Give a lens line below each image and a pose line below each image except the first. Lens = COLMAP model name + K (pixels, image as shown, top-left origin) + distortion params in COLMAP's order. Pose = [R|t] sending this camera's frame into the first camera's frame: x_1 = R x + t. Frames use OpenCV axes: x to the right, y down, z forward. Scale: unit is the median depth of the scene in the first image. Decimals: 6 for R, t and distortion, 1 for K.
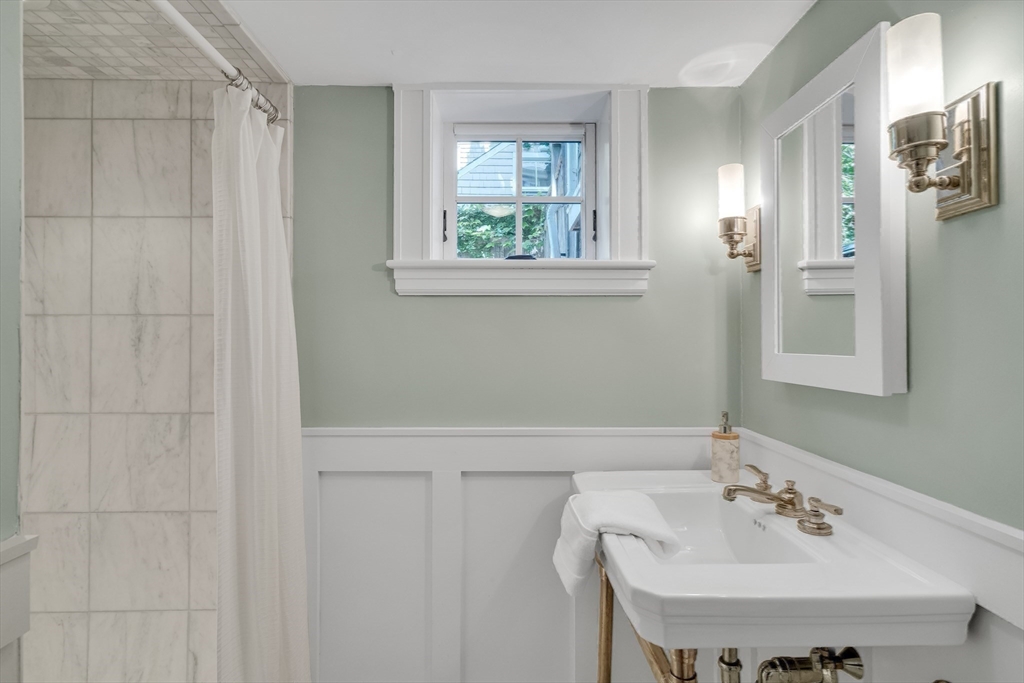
lens RADIAL K [[506.6, 0, 511.5], [0, 506.6, 335.8], [0, 0, 1]] dist [-0.005797, 0.000814]
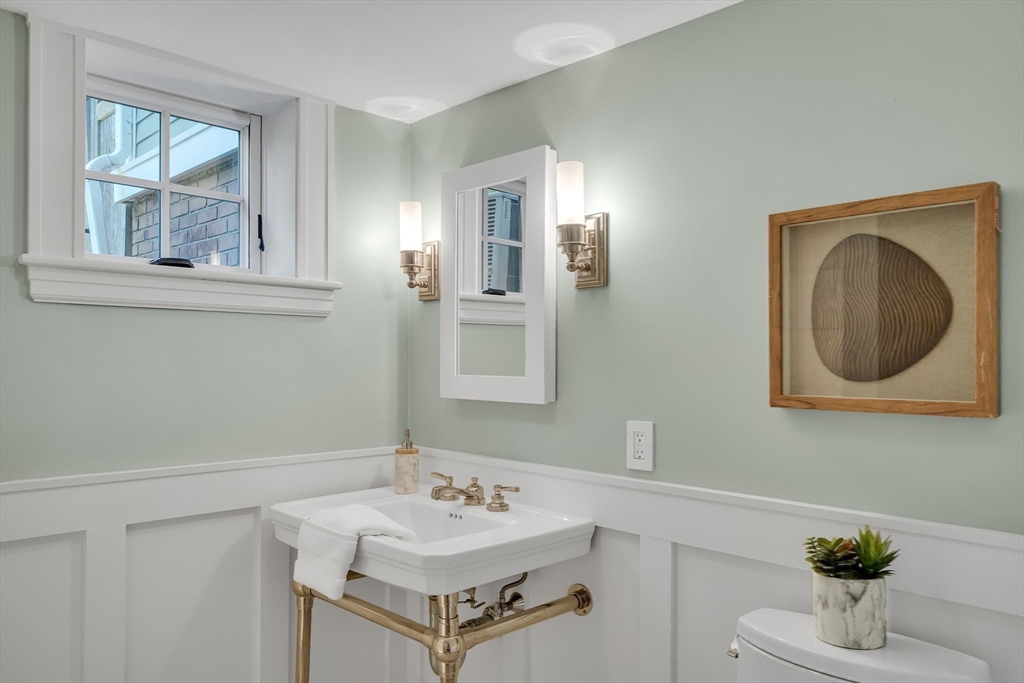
lens RADIAL K [[736.8, 0, 511.7], [0, 736.8, 349.0], [0, 0, 1]] dist [0.006640, 0.002907]
pose [[0.717702, 0.014858, 0.696192, -0.526994], [-0.014374, 0.999875, -0.006521, -0.015440], [-0.696202, -0.005327, 0.717826, -0.295767]]
